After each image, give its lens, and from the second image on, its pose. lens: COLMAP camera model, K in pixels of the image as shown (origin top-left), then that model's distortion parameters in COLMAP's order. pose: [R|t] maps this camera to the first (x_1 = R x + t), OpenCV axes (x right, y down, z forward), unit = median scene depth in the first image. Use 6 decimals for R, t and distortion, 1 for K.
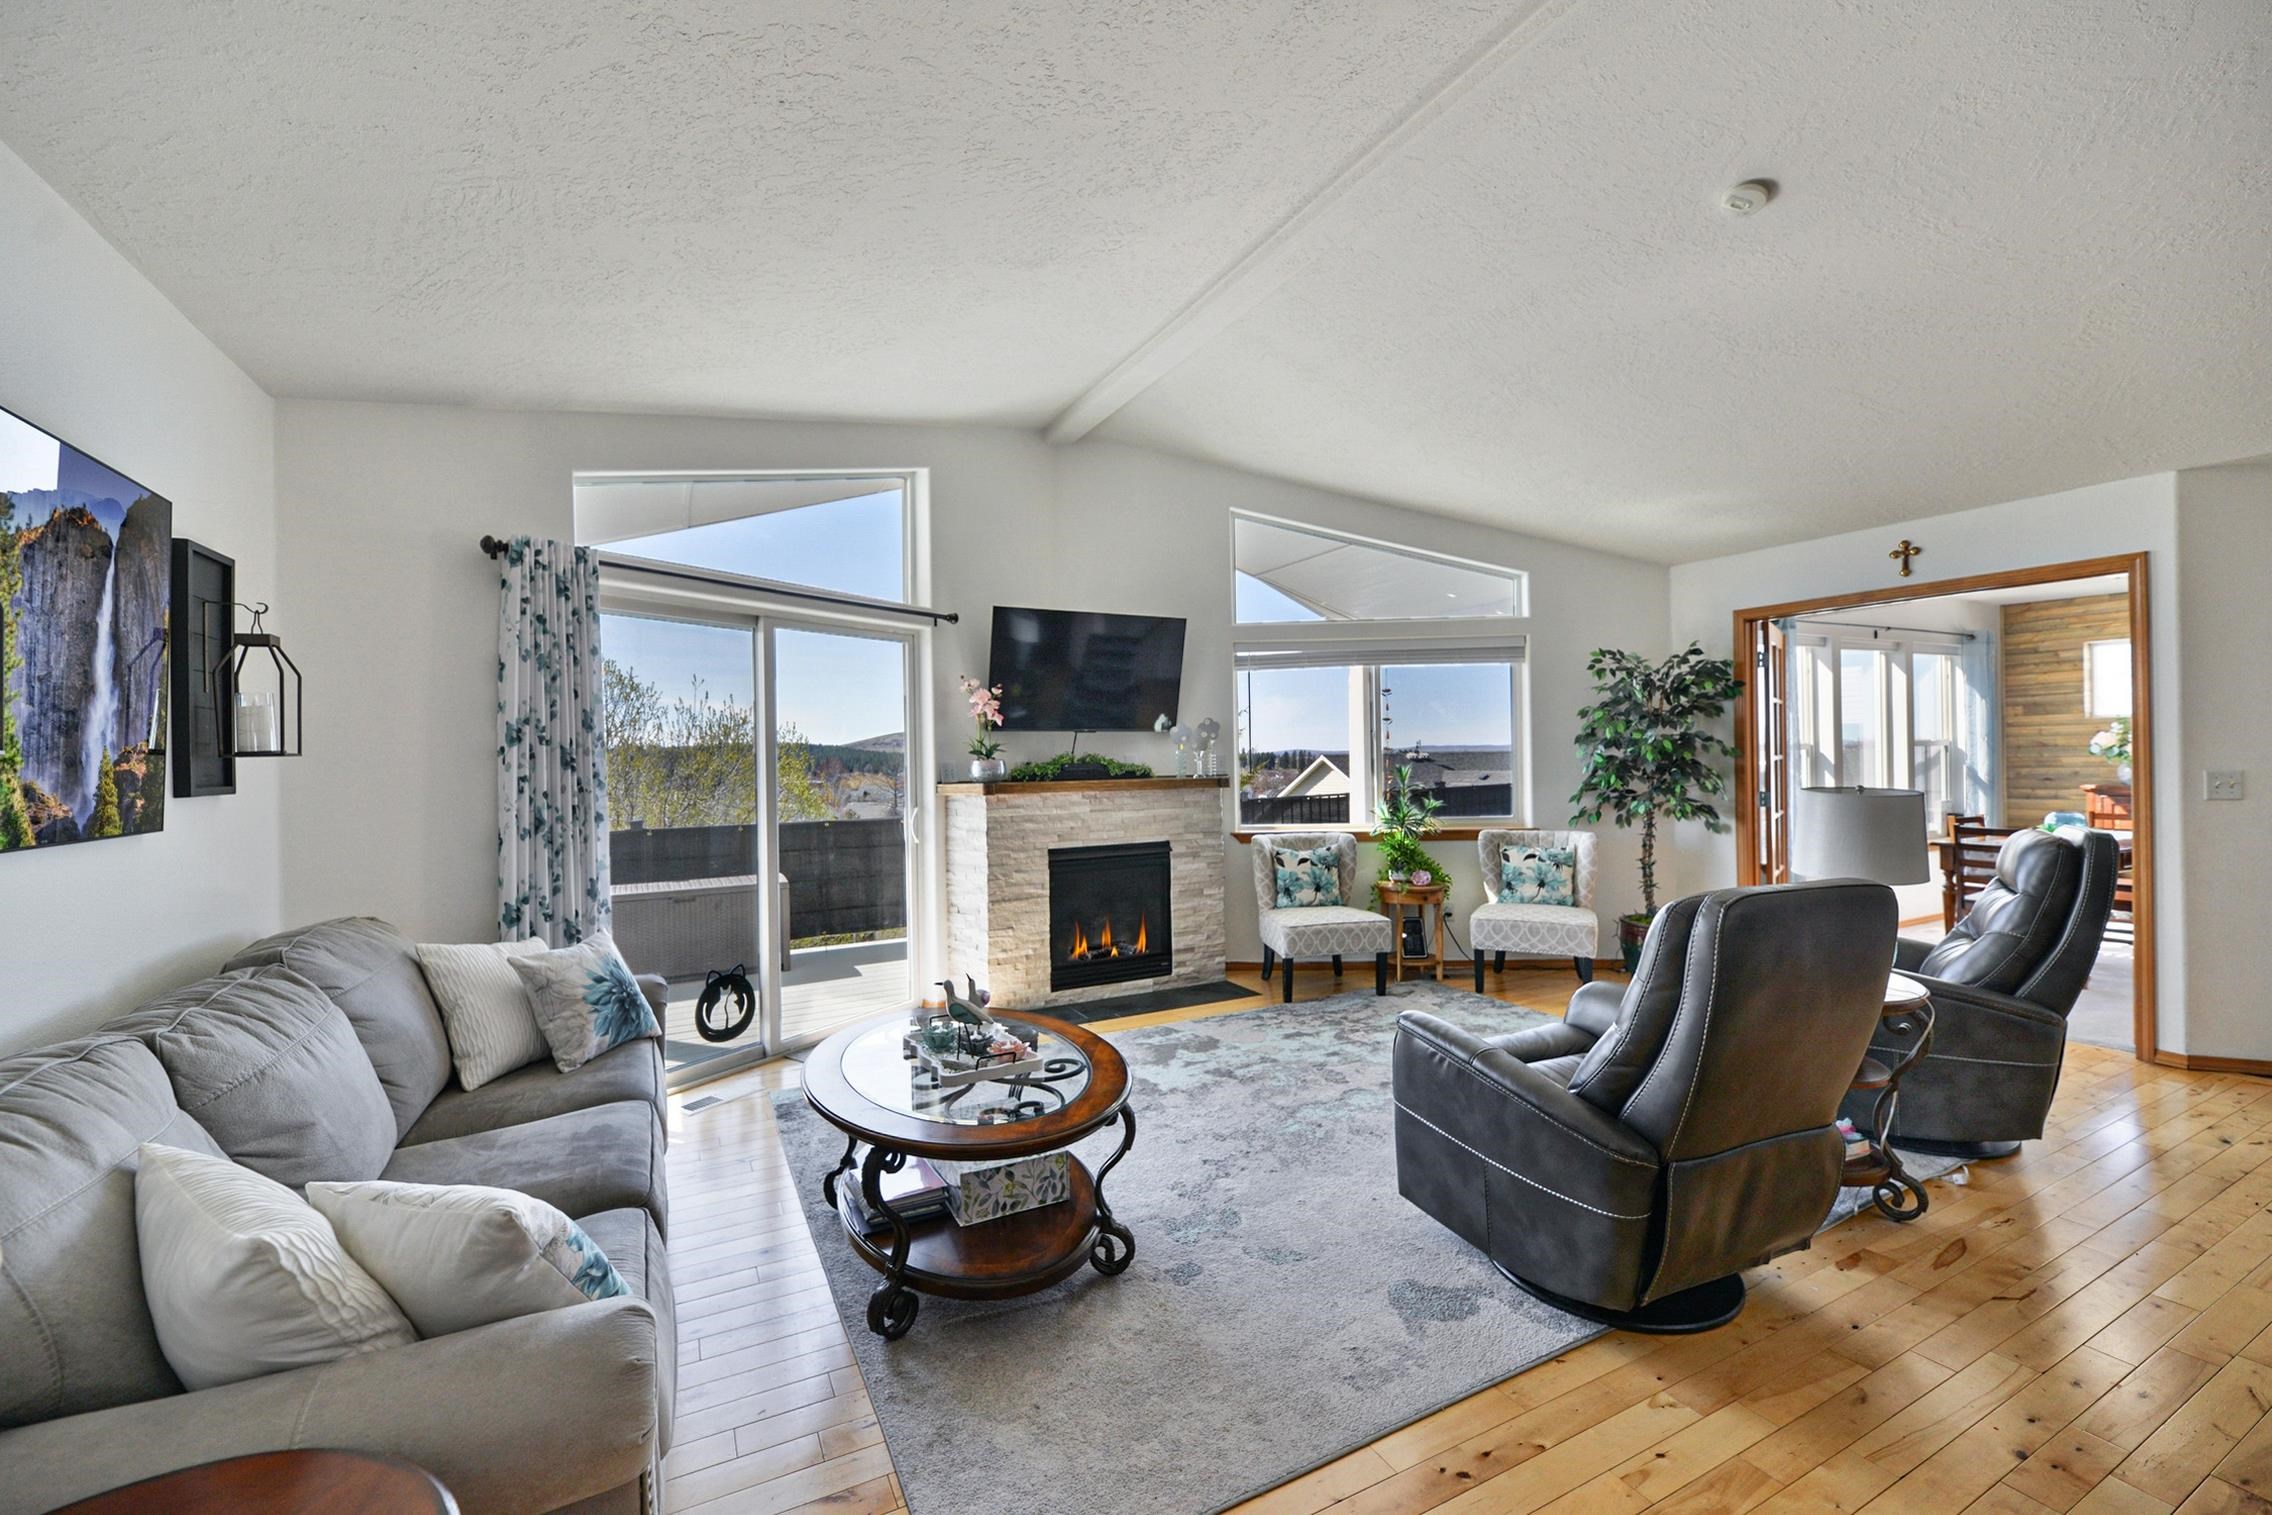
lens RADIAL K [[923.2, 0, 1123.1], [0, 923.2, 761.3], [0, 0, 1]] dist [-0.004733, -0.001342]
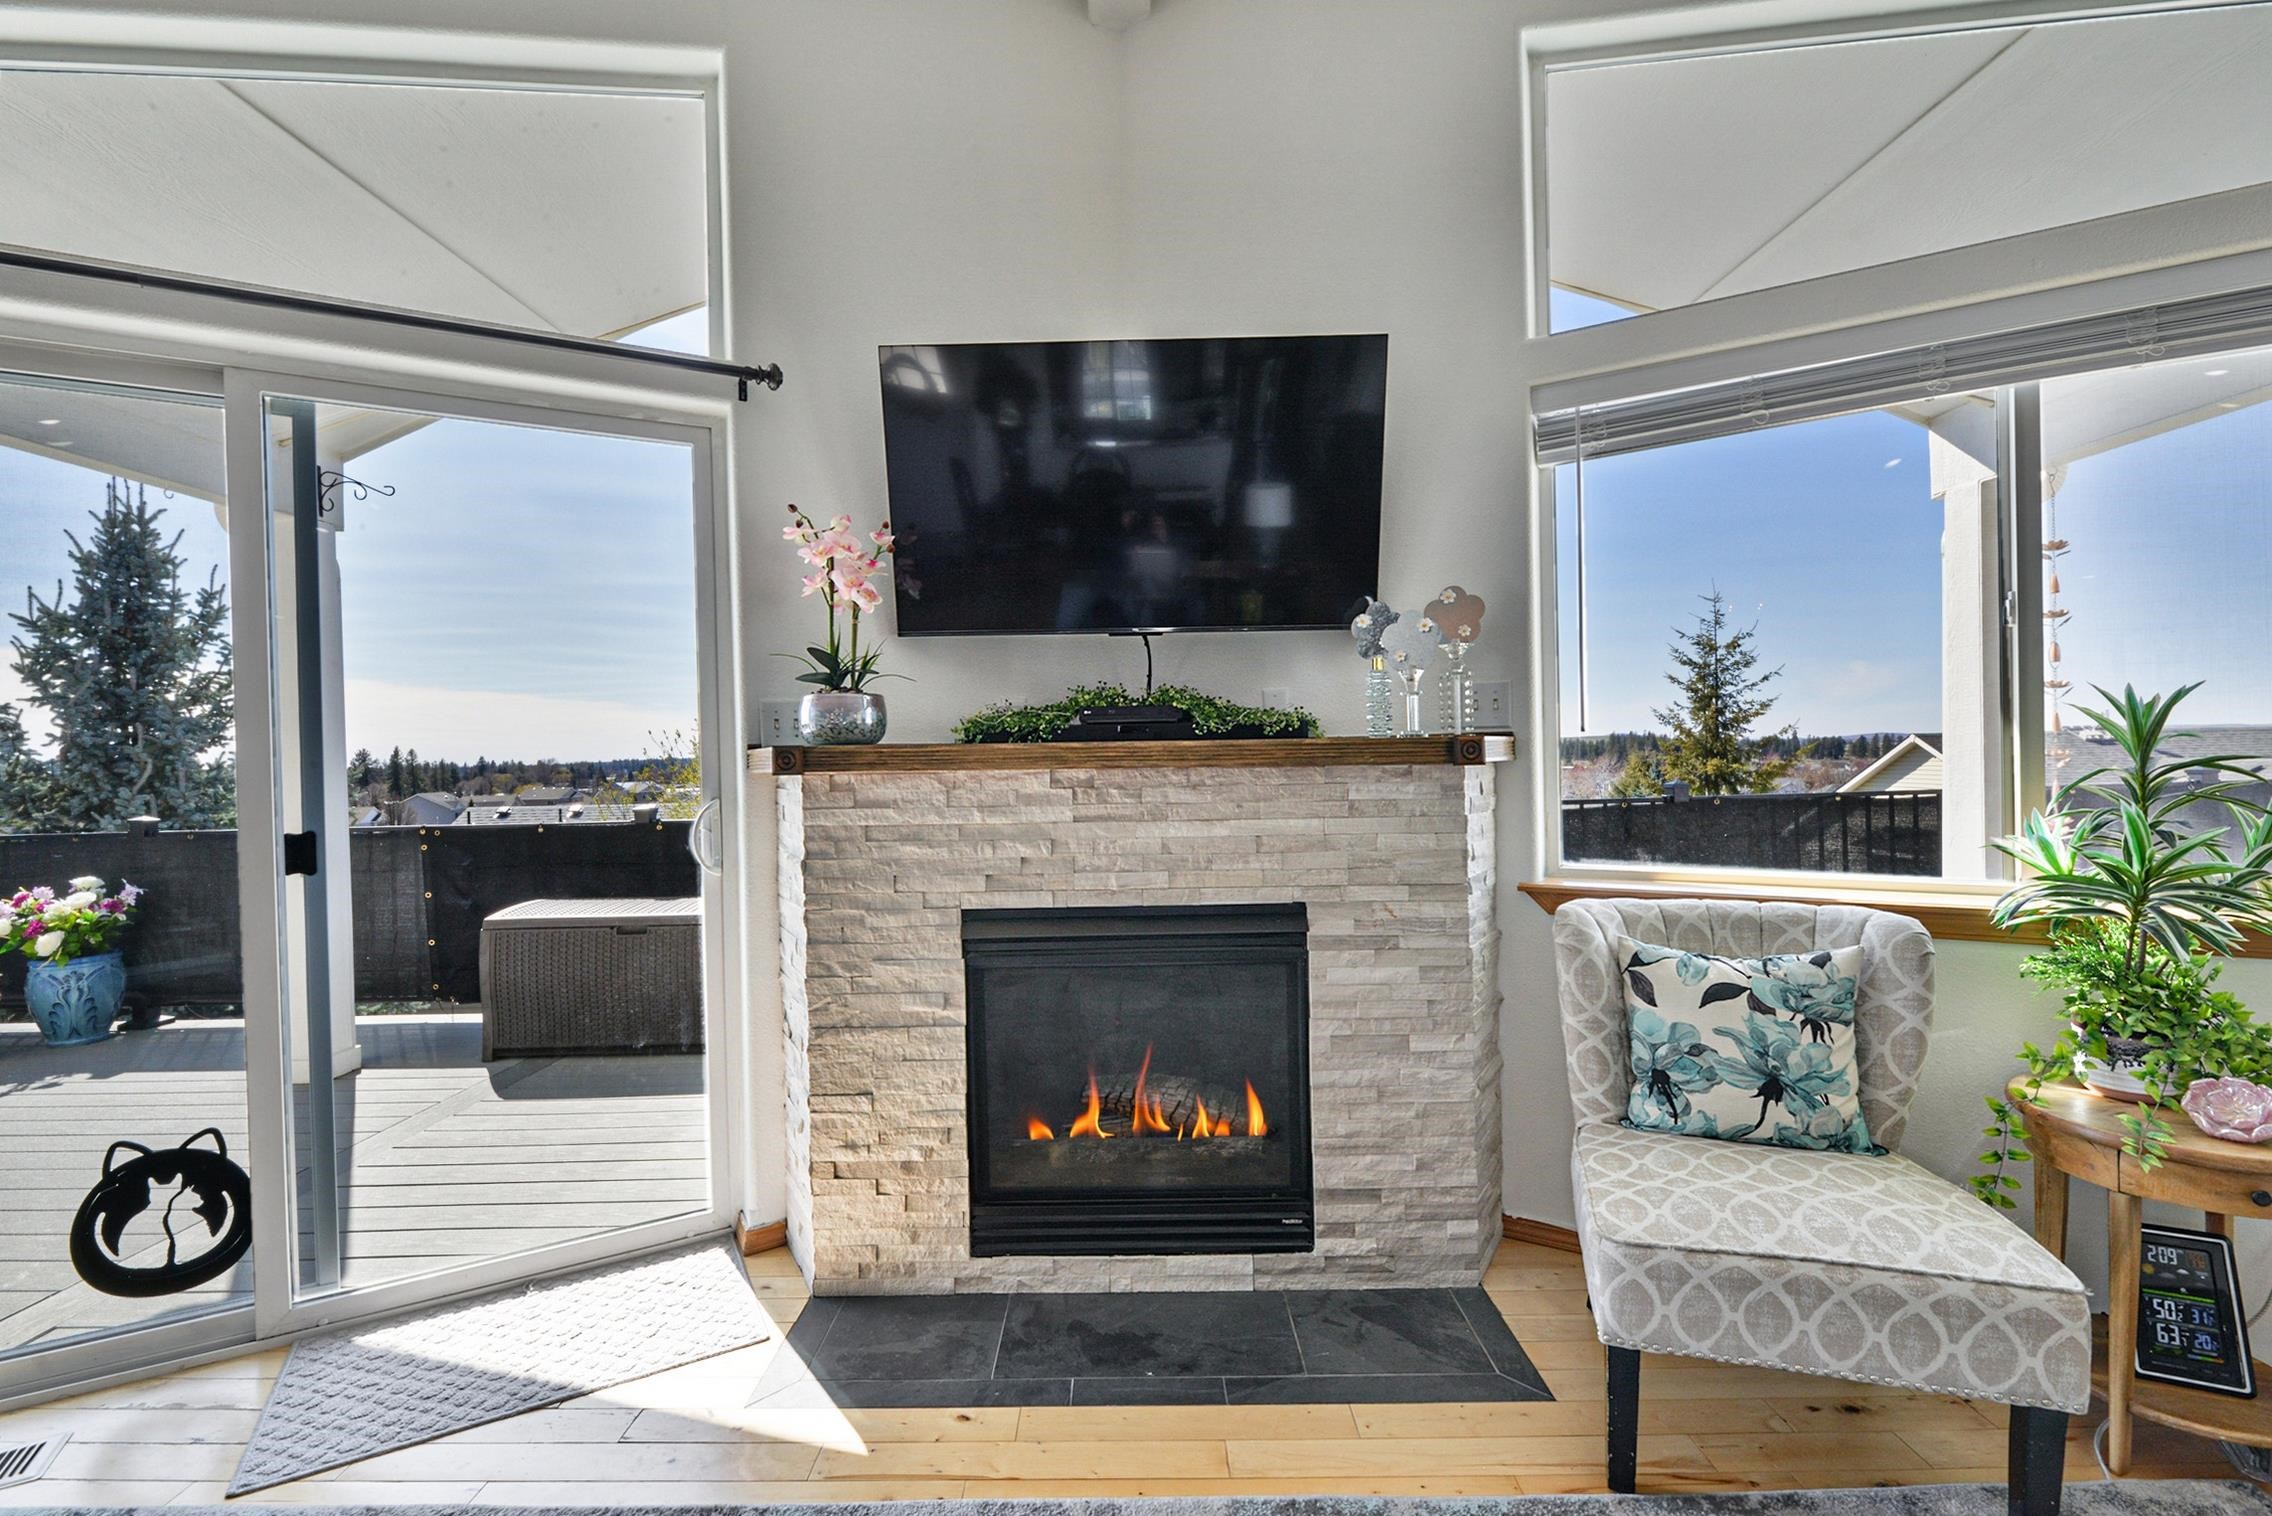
lens RADIAL K [[962.7, 0, 1124.0], [0, 962.7, 762.9], [0, 0, 1]] dist [-0.009068, -0.001022]
pose [[0.886286, 0.005653, -0.463104, 0.164595], [0.001426, 0.999887, 0.014936, 0.022410], [0.463136, -0.013898, 0.886178, 0.608282]]
